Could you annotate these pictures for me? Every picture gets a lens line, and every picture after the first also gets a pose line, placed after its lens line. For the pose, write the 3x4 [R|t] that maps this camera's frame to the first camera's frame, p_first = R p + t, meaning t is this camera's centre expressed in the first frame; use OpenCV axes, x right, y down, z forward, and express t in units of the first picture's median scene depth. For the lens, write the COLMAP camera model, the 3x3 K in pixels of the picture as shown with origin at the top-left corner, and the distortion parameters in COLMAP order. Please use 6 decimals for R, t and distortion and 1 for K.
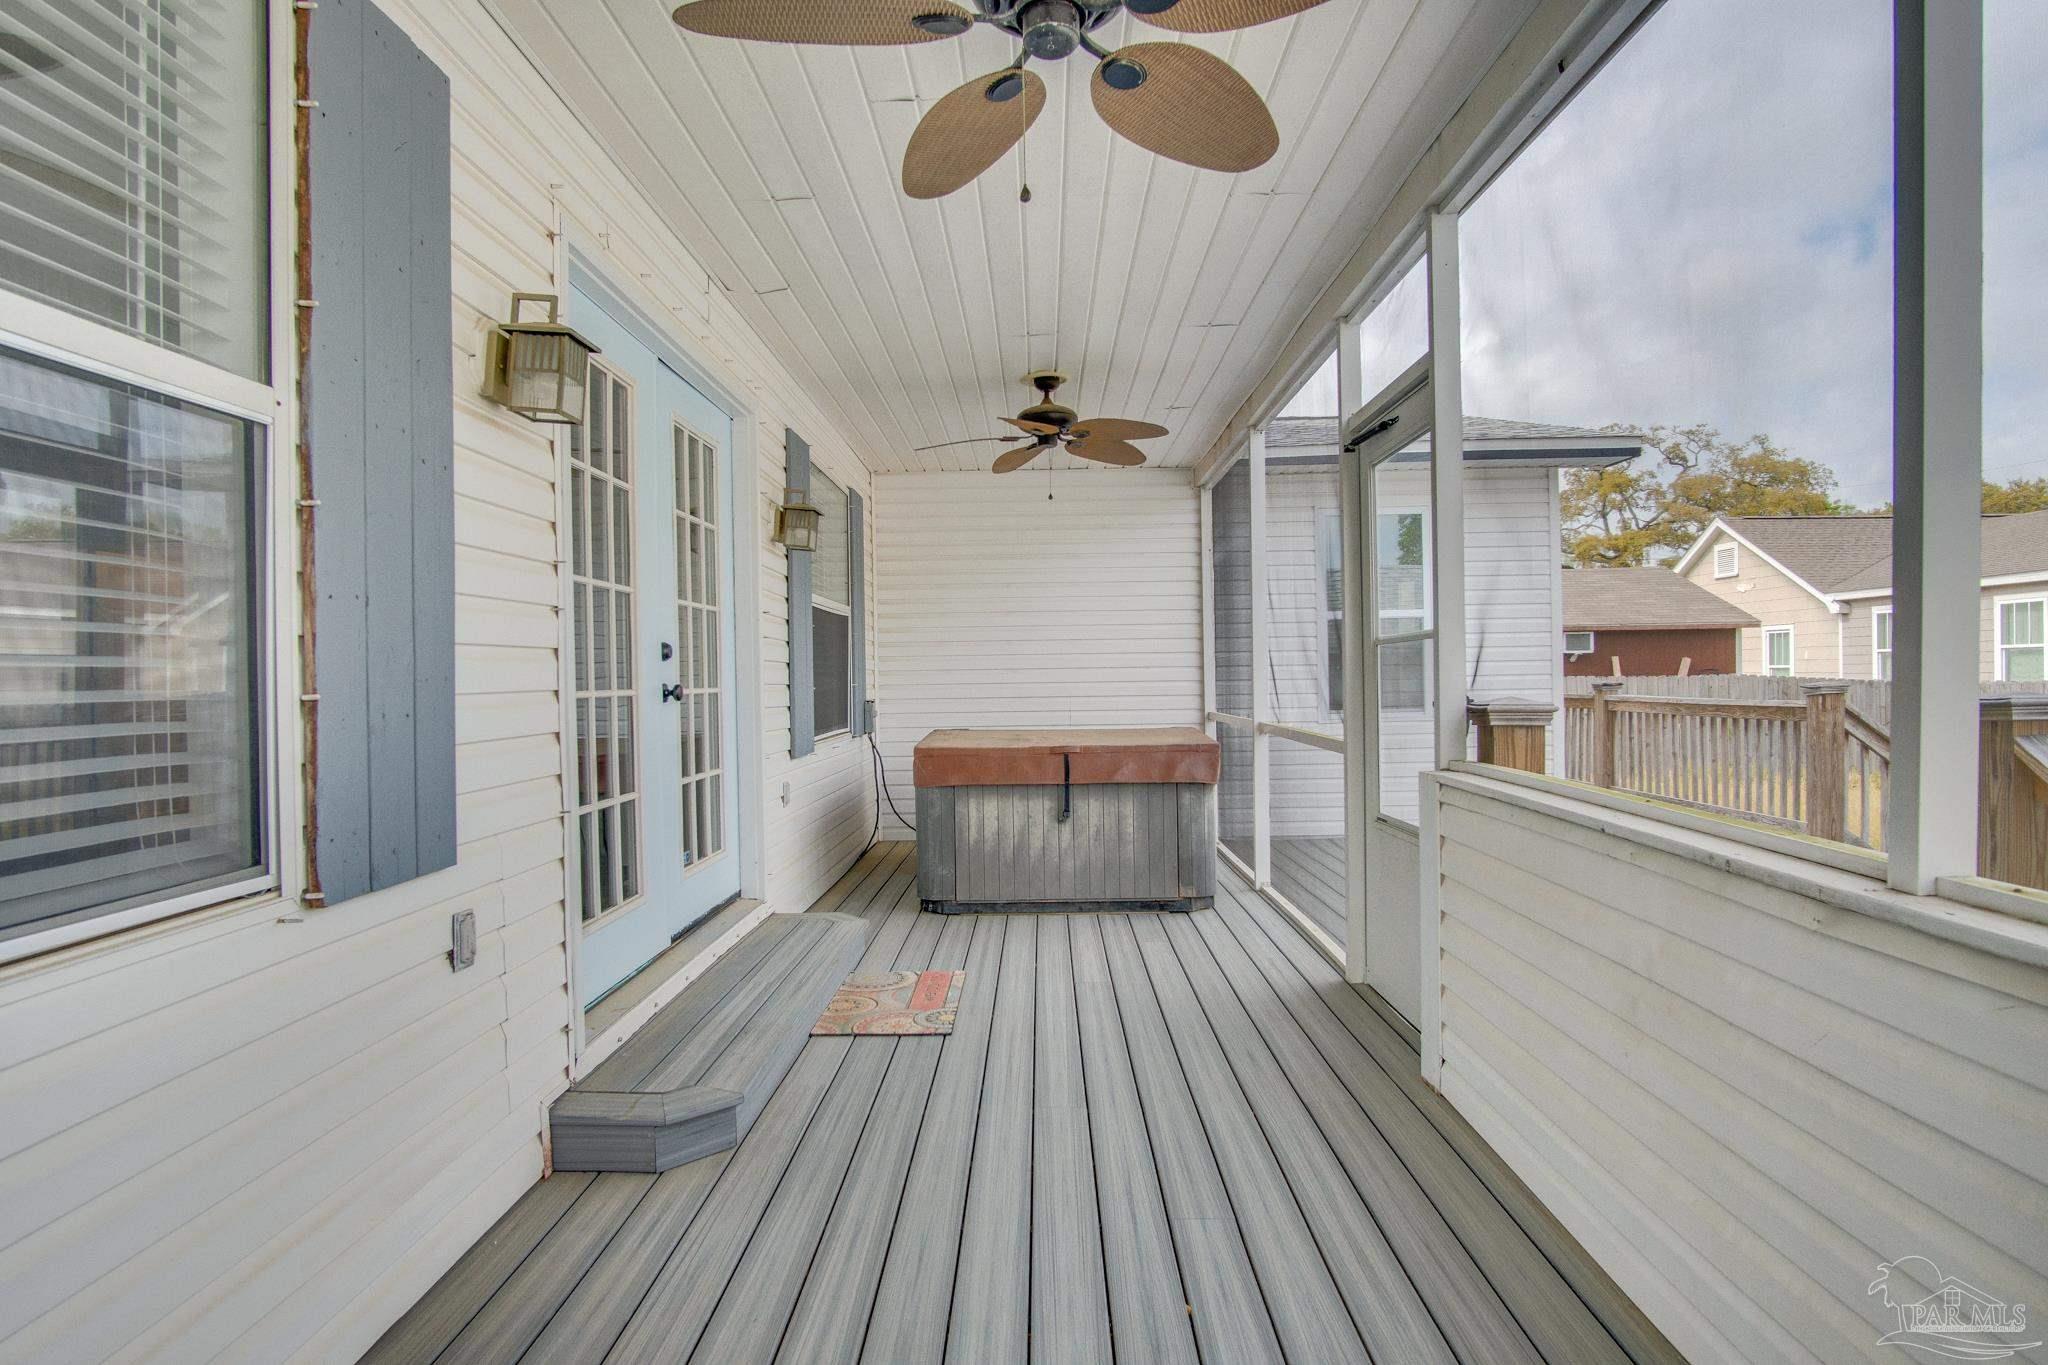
lens RADIAL K [[1095.7, 0, 1025.2], [0, 1095.7, 678.0], [0, 0, 1]] dist [-0.032444, 0.008262]
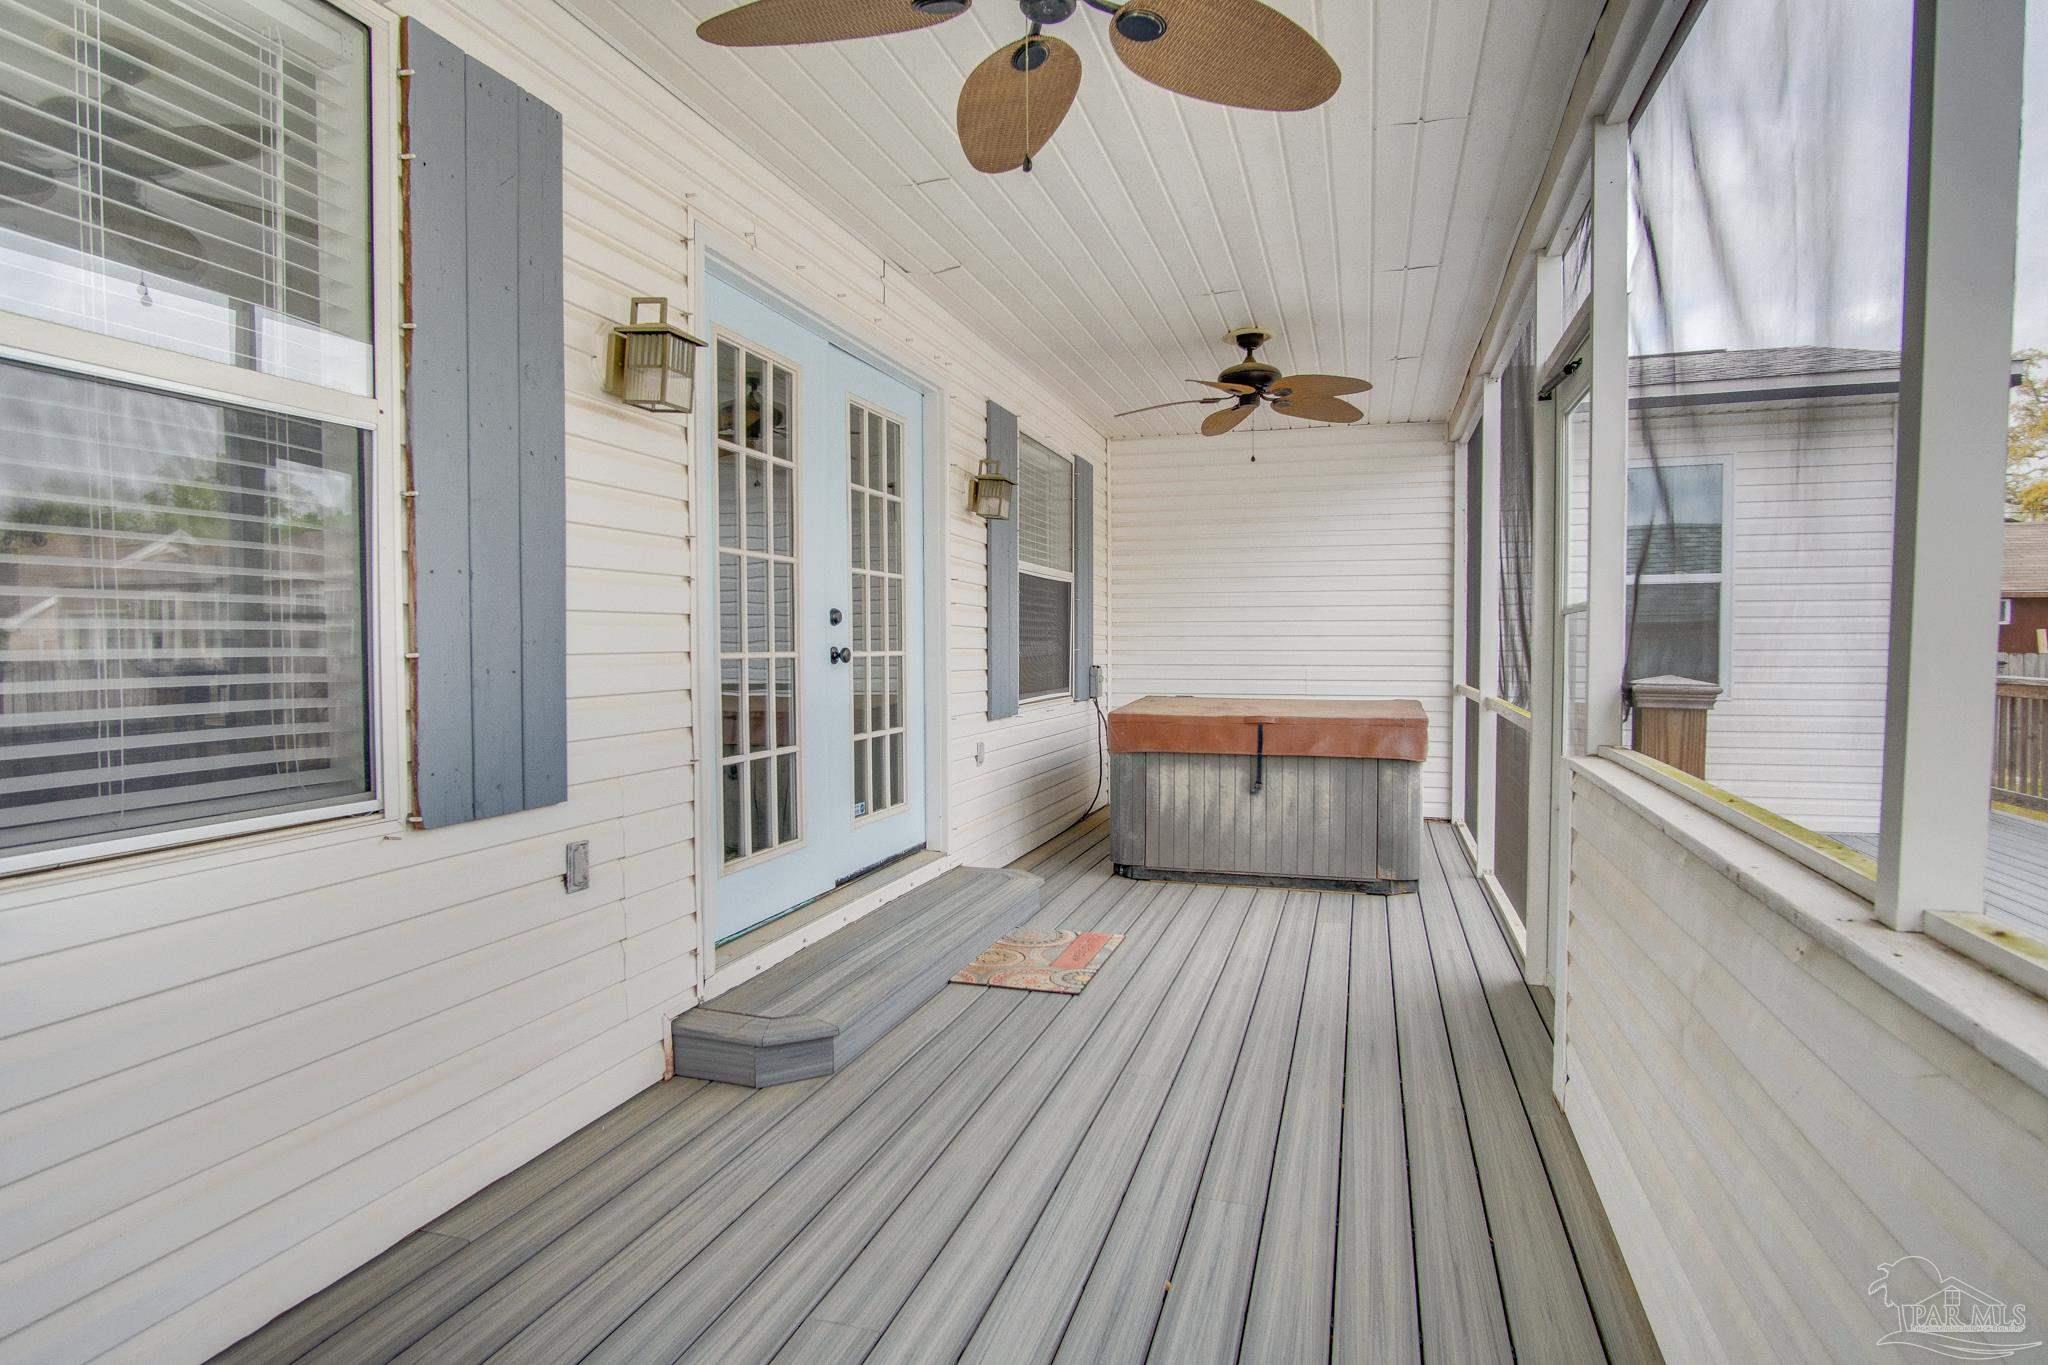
lens RADIAL K [[1095.7, 0, 1022.4], [0, 1095.7, 676.3], [0, 0, 1]] dist [-0.032444, 0.008262]
pose [[0.959482, 0.021496, -0.280949, 0.181618], [-0.012847, 0.999386, 0.032592, -0.003597], [0.281477, -0.027662, 0.959169, 0.016280]]
